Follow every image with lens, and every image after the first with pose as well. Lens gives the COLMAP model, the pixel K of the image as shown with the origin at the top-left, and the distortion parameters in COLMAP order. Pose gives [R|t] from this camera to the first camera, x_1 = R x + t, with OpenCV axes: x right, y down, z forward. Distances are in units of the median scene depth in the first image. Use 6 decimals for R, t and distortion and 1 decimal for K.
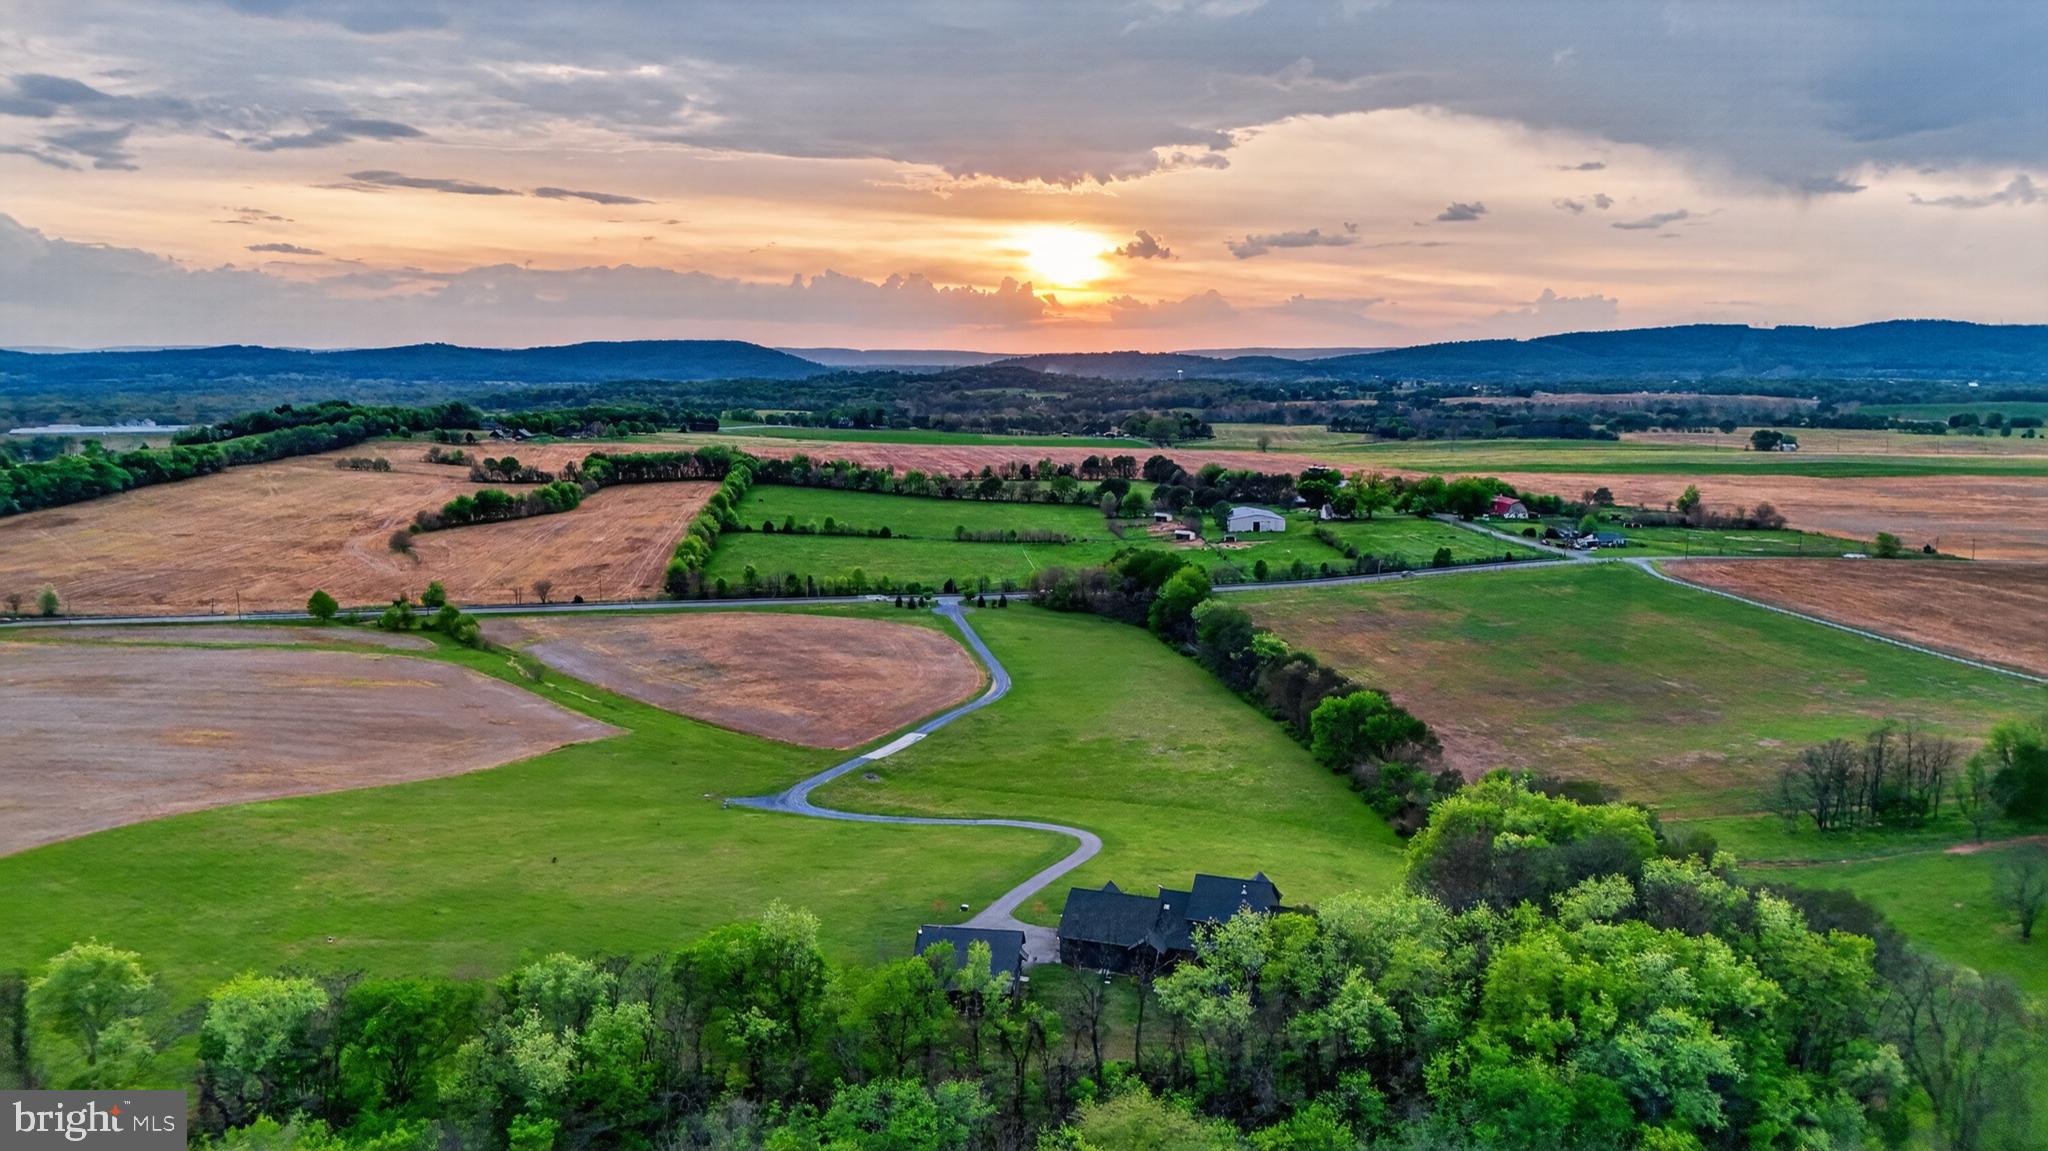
lens RADIAL K [[1524.0, 0, 1013.9], [0, 1524.0, 626.7], [0, 0, 1]] dist [0.104586, -0.141055]
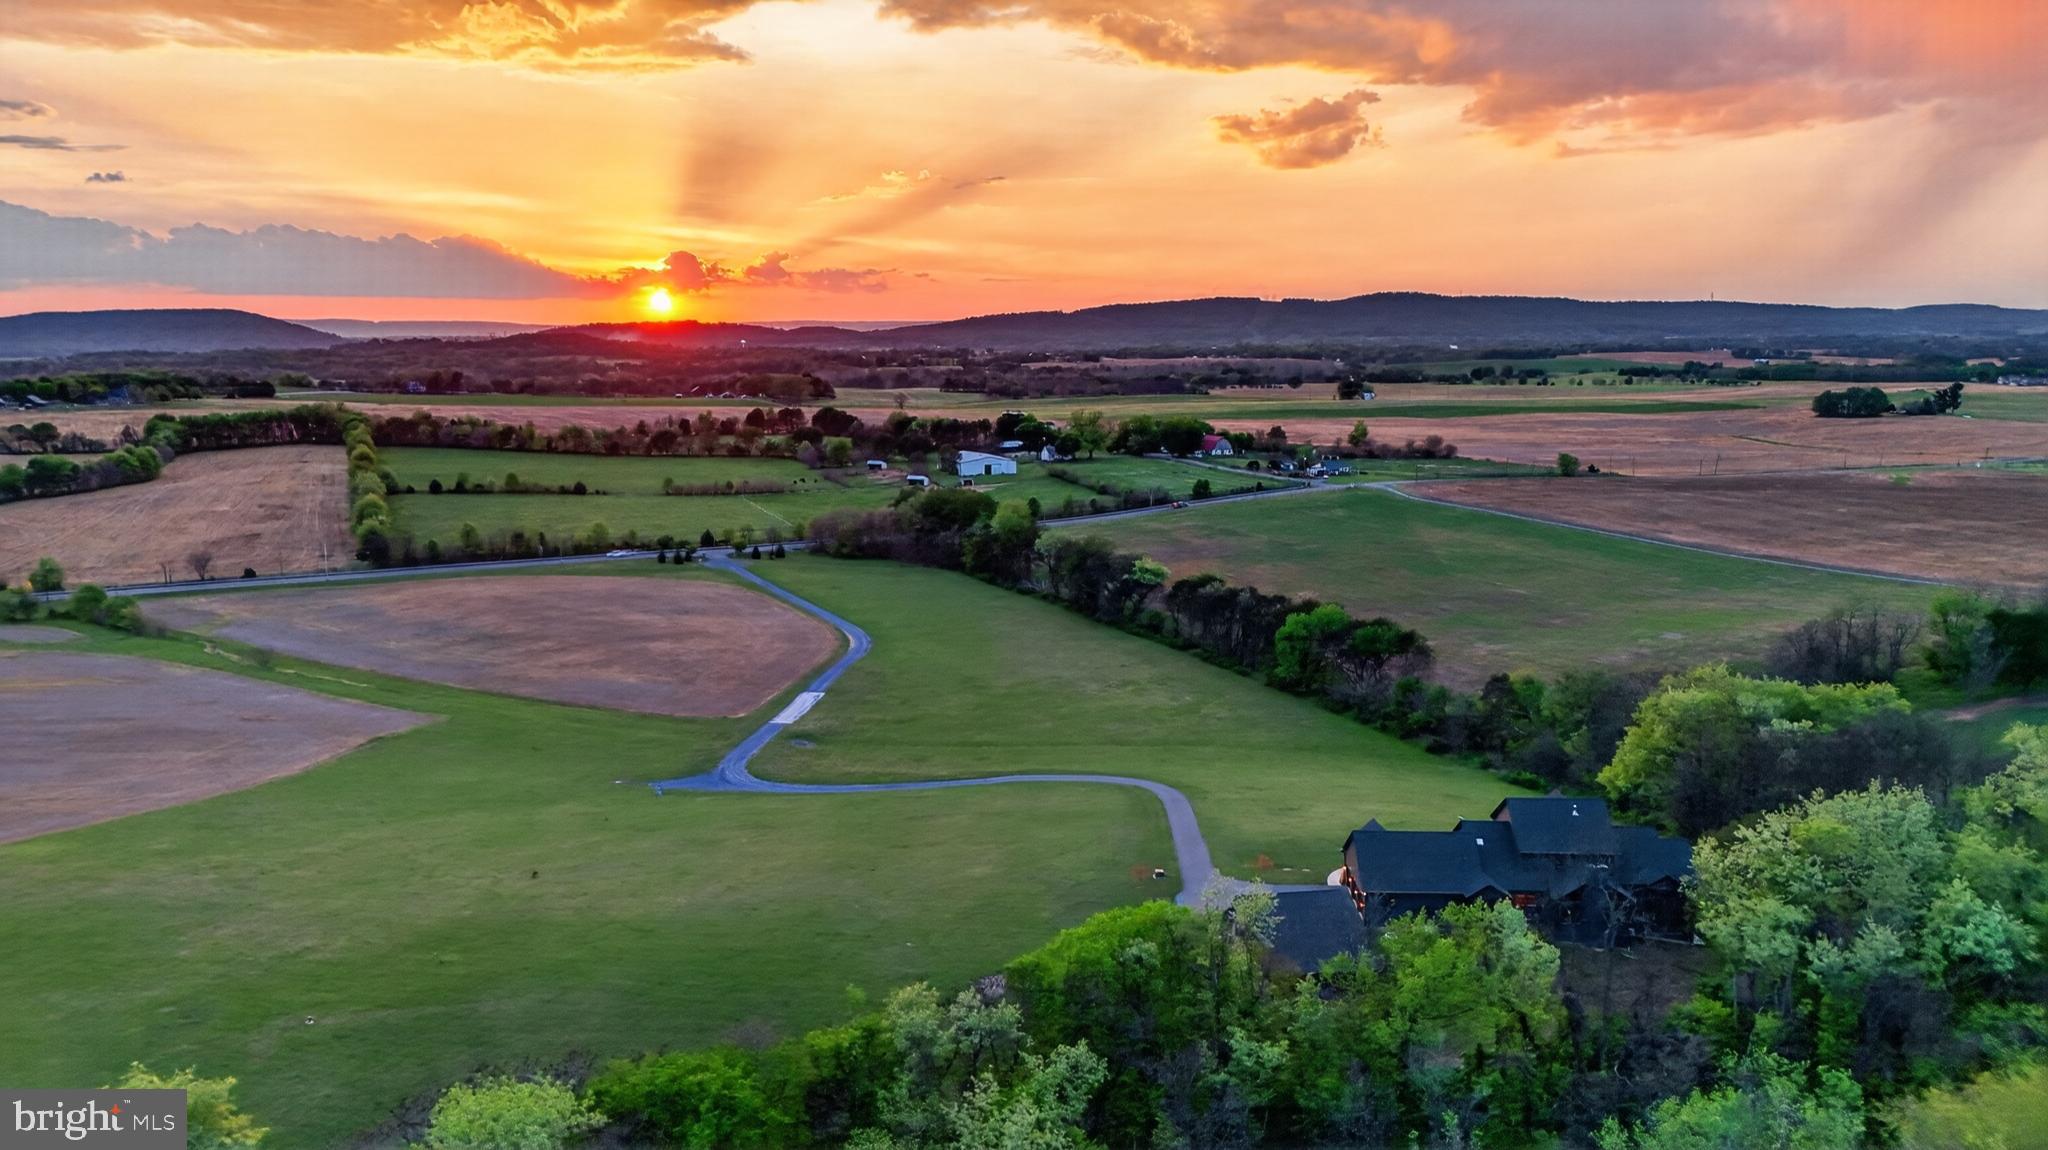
lens RADIAL K [[1500.5, 0, 1040.3], [0, 1500.5, 700.7], [0, 0, 1]] dist [0.060599, -0.068116]
pose [[0.953120, -0.077121, 0.292601, -0.121374], [0.057503, 0.995518, 0.075079, 0.012617], [-0.297080, -0.054733, 0.953283, 0.108841]]
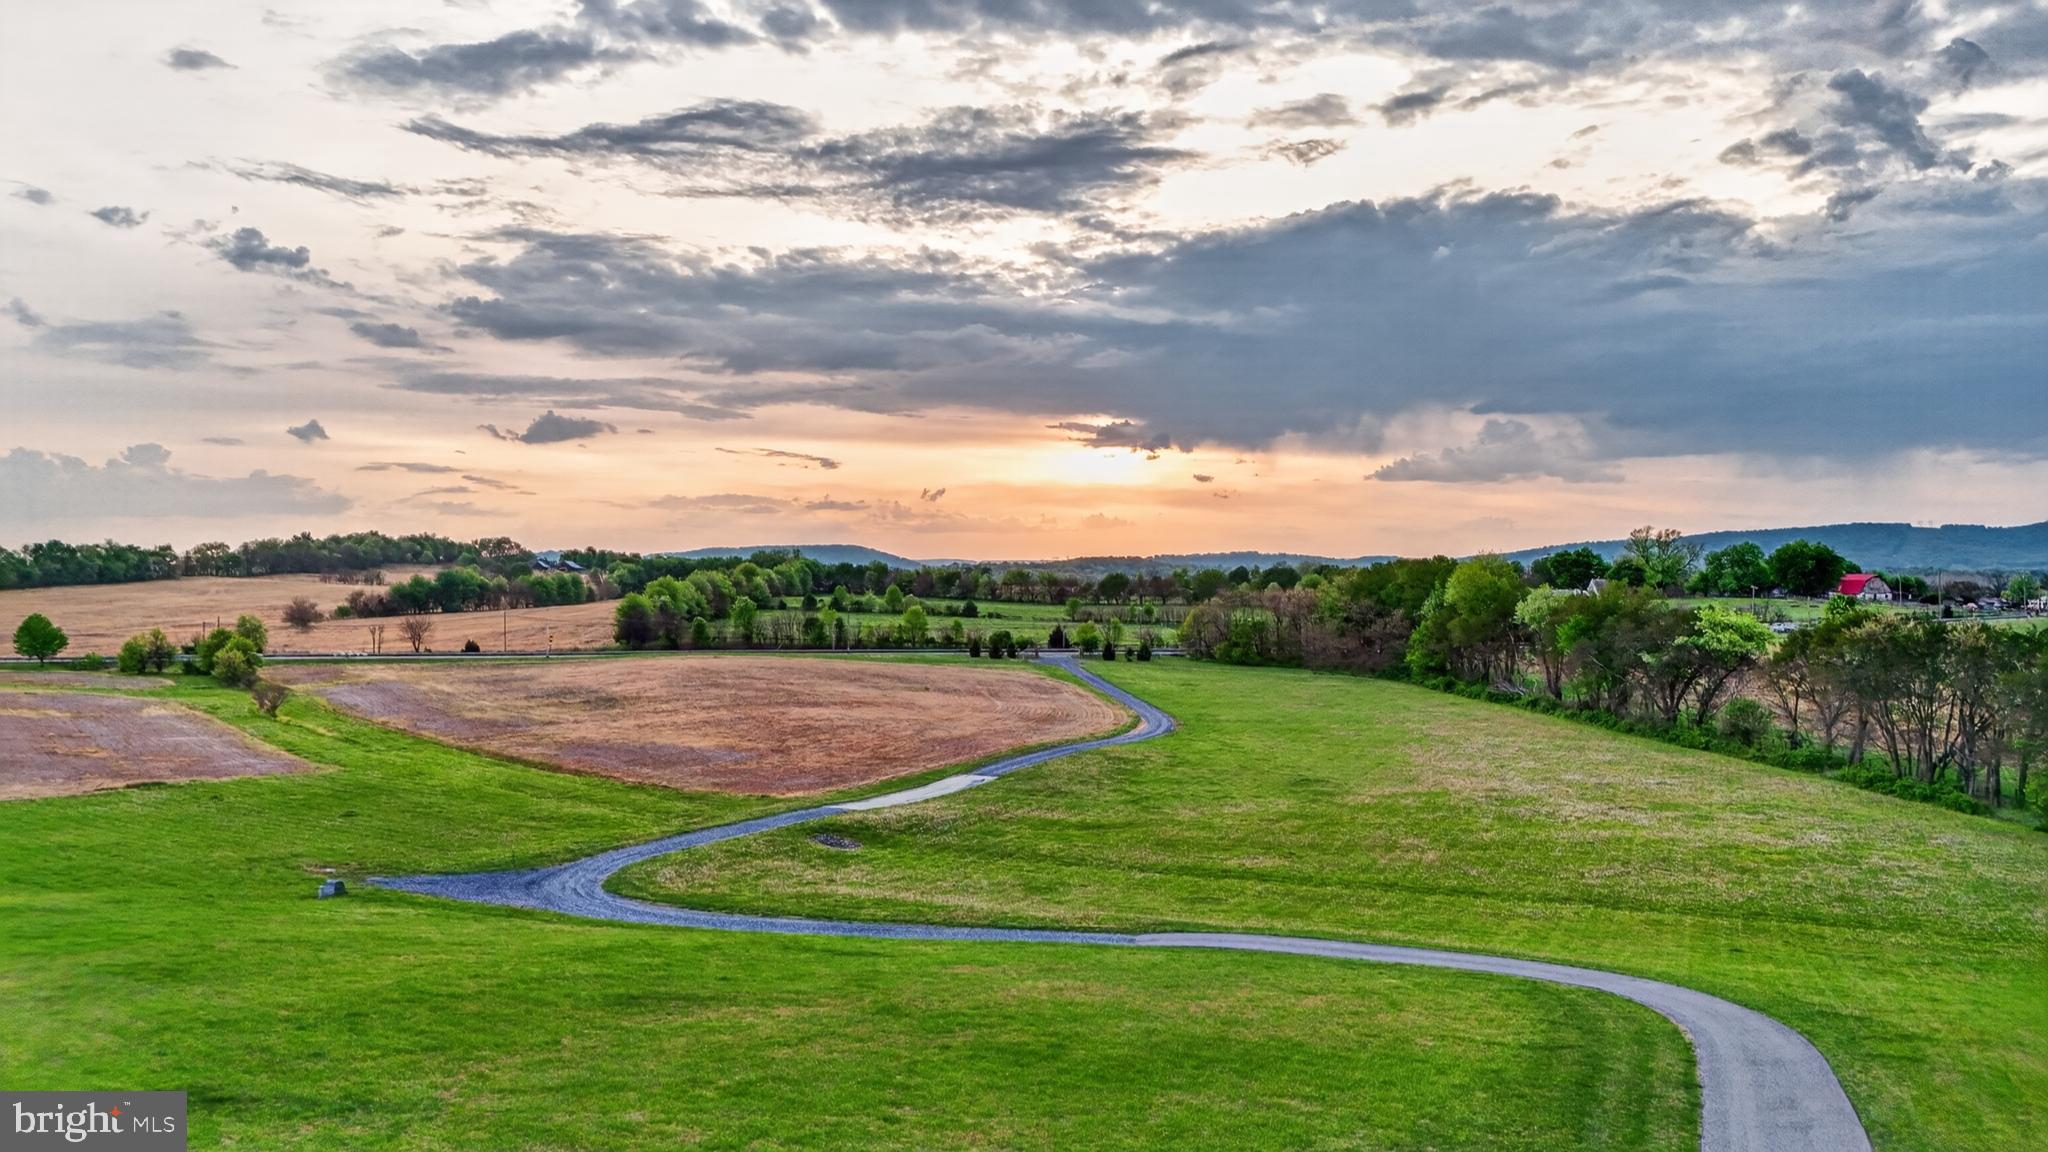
lens RADIAL K [[1535.7, 0, 1024.0], [0, 1535.7, 576.0], [0, 0, 1]] dist [0.094041, -0.131704]
pose [[0.997738, -0.000639, -0.067225, -0.013636], [-0.010860, 0.985290, -0.170548, 0.057505], [0.066345, 0.170892, 0.983054, 0.369999]]
